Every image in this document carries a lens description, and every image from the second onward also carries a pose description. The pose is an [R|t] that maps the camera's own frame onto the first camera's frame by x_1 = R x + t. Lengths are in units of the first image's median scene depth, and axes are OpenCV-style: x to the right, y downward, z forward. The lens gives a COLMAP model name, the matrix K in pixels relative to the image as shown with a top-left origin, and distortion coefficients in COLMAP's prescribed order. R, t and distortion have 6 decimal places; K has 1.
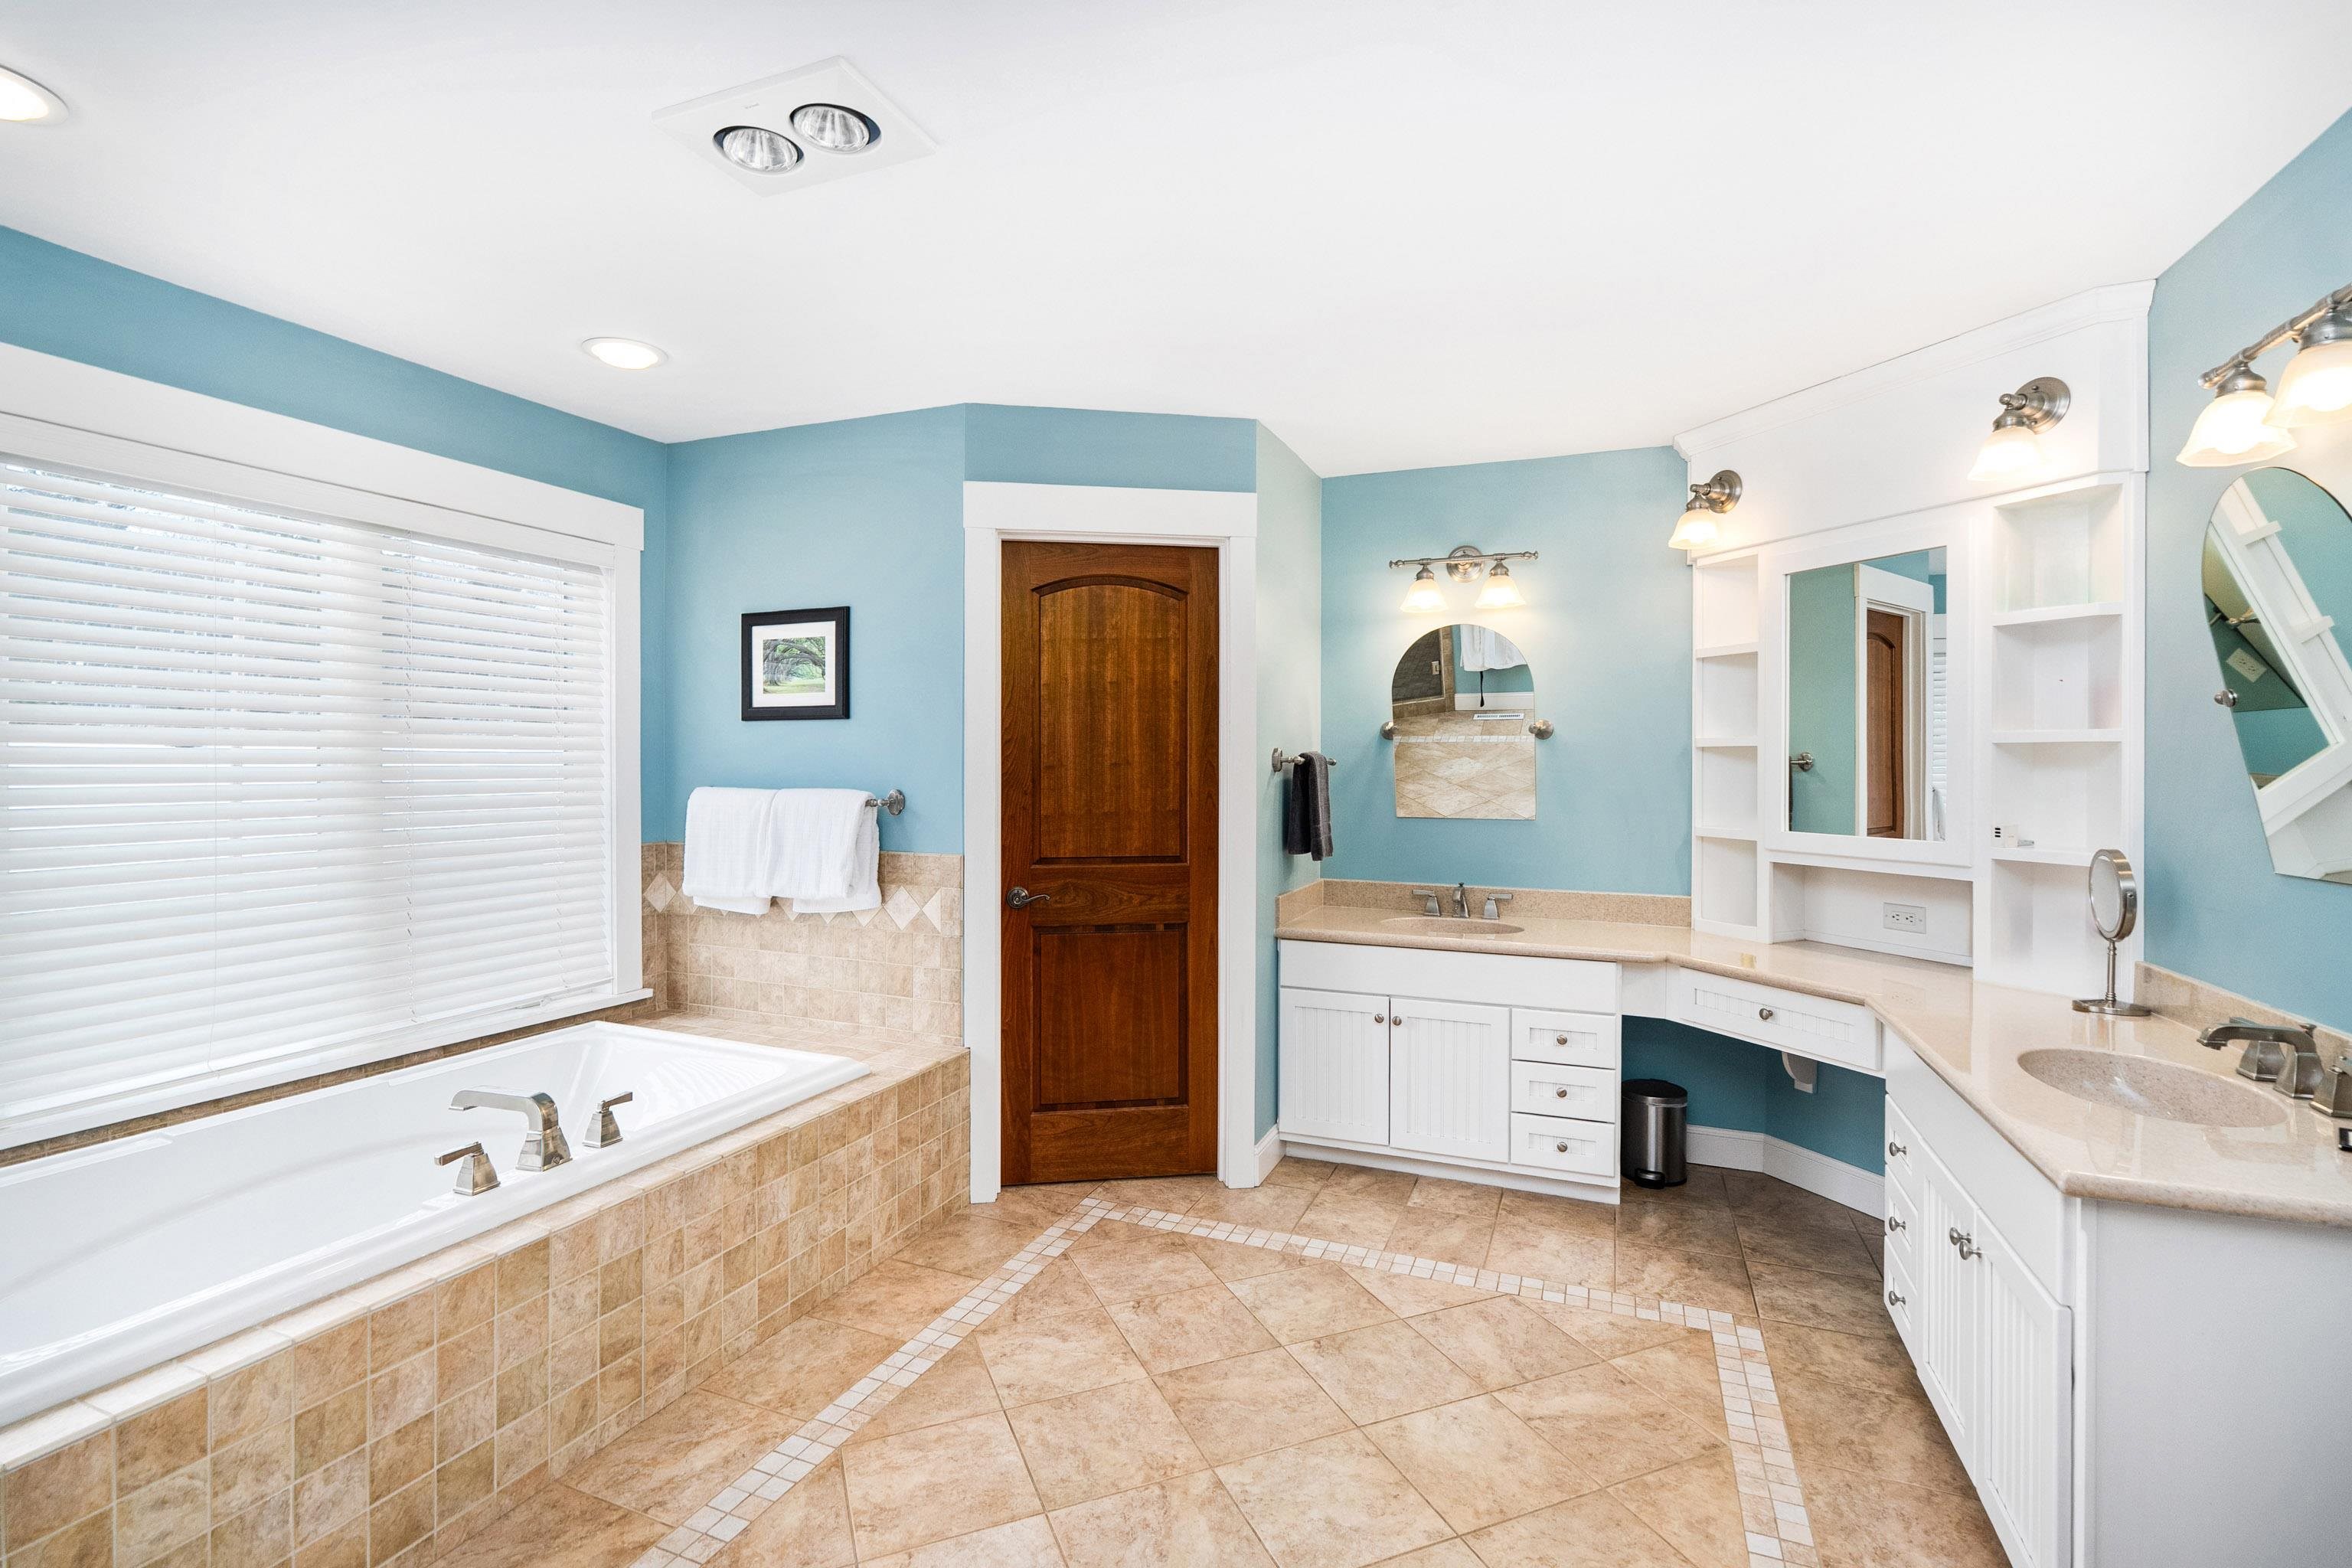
lens RADIAL K [[1069.4, 0, 1176.0], [0, 1069.4, 784.0], [0, 0, 1]] dist [-0.000267, -0.000076]
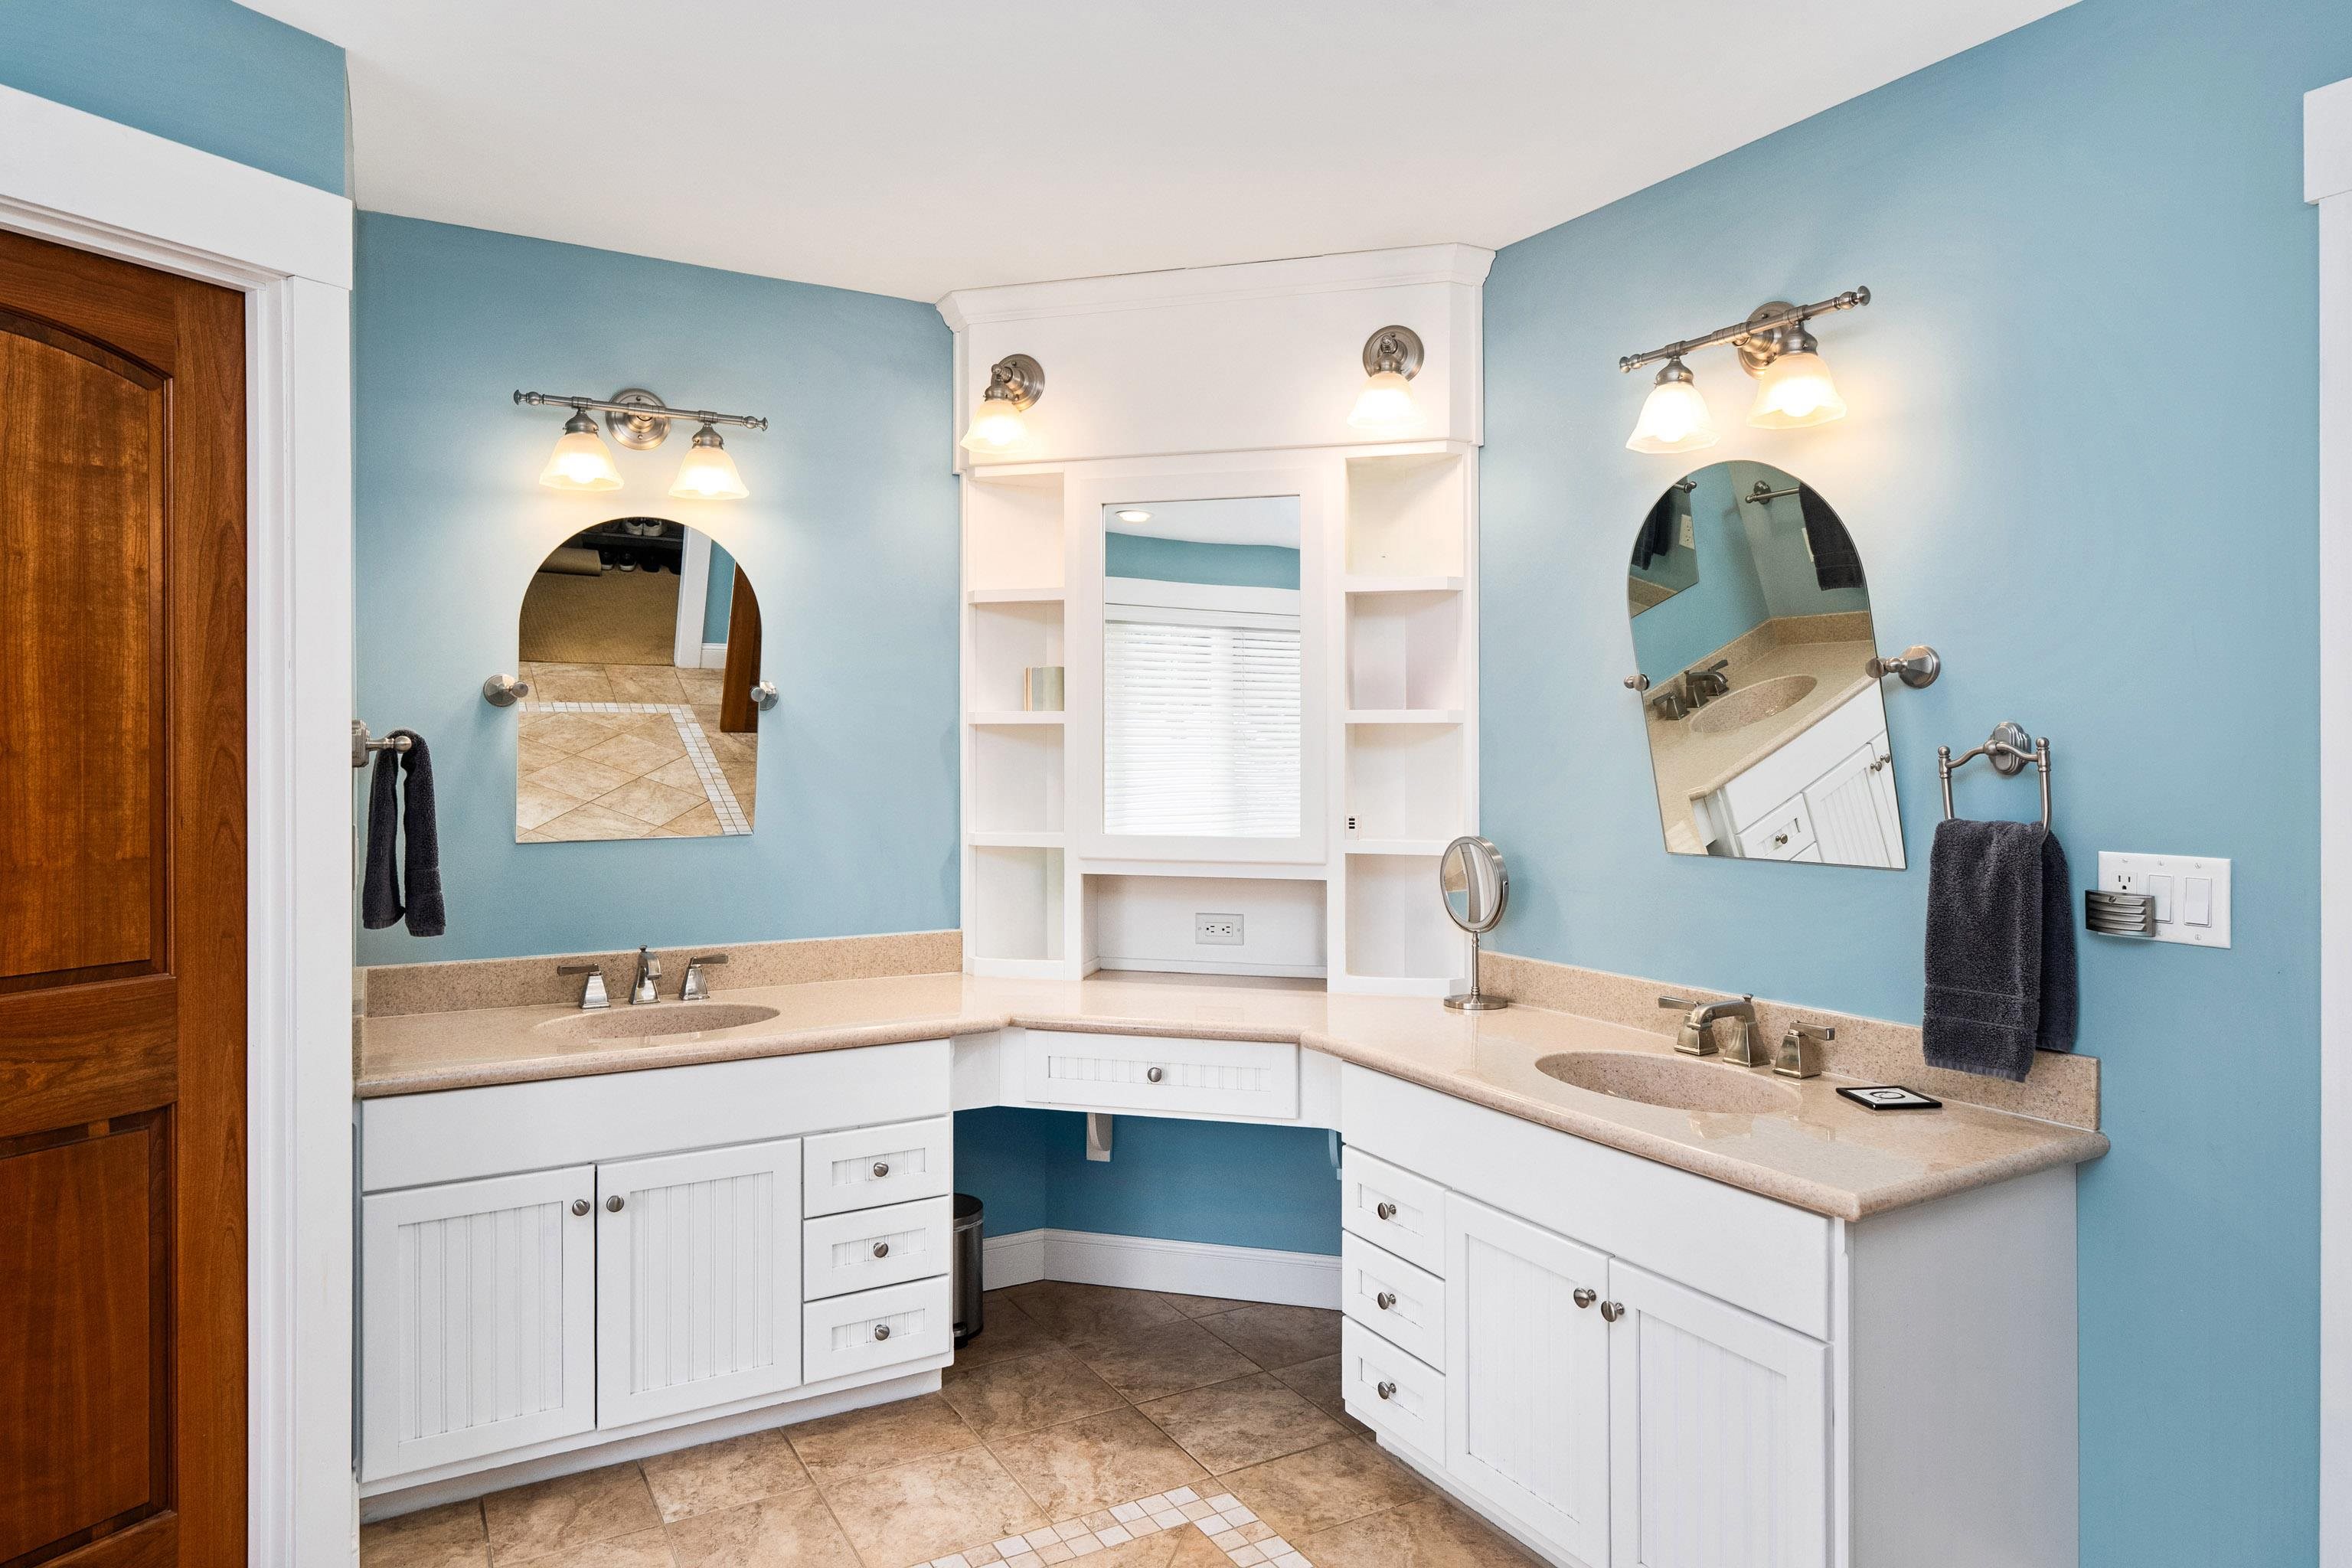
lens RADIAL K [[1435.8, 0, 1178.1], [0, 1435.8, 755.0], [0, 0, 1]] dist [0.003539, 0.001321]
pose [[0.617415, -0.009801, 0.786577, -0.208453], [0.017532, 0.999845, -0.001304, -0.010211], [-0.786442, 0.014595, 0.617491, 0.294705]]
